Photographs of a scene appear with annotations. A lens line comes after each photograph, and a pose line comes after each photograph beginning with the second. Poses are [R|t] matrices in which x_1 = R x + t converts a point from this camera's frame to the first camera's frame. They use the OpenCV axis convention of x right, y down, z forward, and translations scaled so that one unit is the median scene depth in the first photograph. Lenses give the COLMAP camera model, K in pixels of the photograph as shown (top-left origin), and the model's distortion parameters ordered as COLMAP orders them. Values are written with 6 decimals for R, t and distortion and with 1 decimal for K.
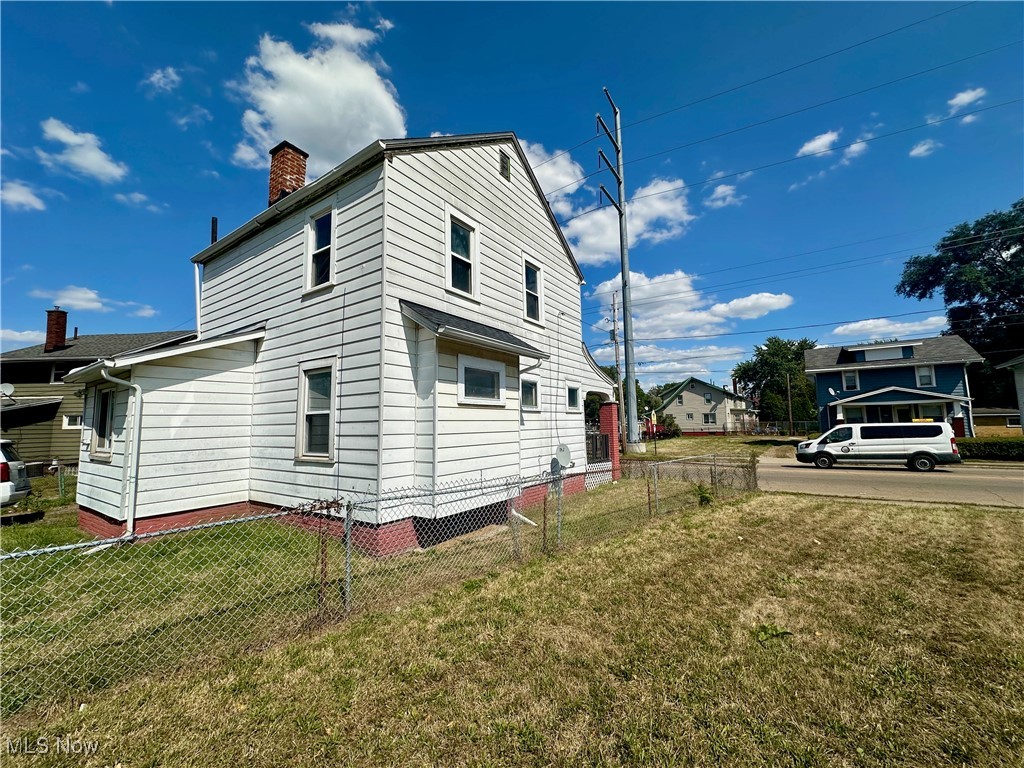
lens RADIAL K [[407.6, 0, 511.2], [0, 407.6, 385.8], [0, 0, 1]] dist [-0.006167, 0.001302]
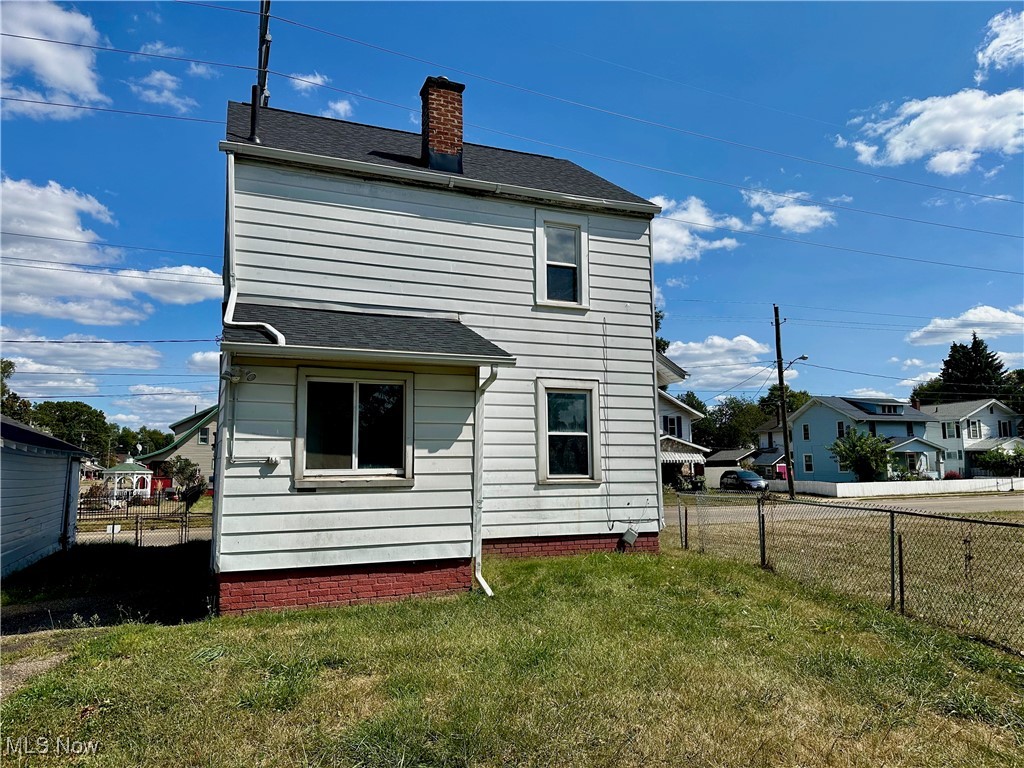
lens RADIAL K [[727.4, 0, 513.7], [0, 727.4, 382.5], [0, 0, 1]] dist [0.010730, 0.002575]
pose [[0.544097, 0.116621, 0.830878, -1.926259], [-0.080716, 0.992975, -0.086517, 0.100507], [-0.835131, -0.019991, 0.549688, 0.146669]]
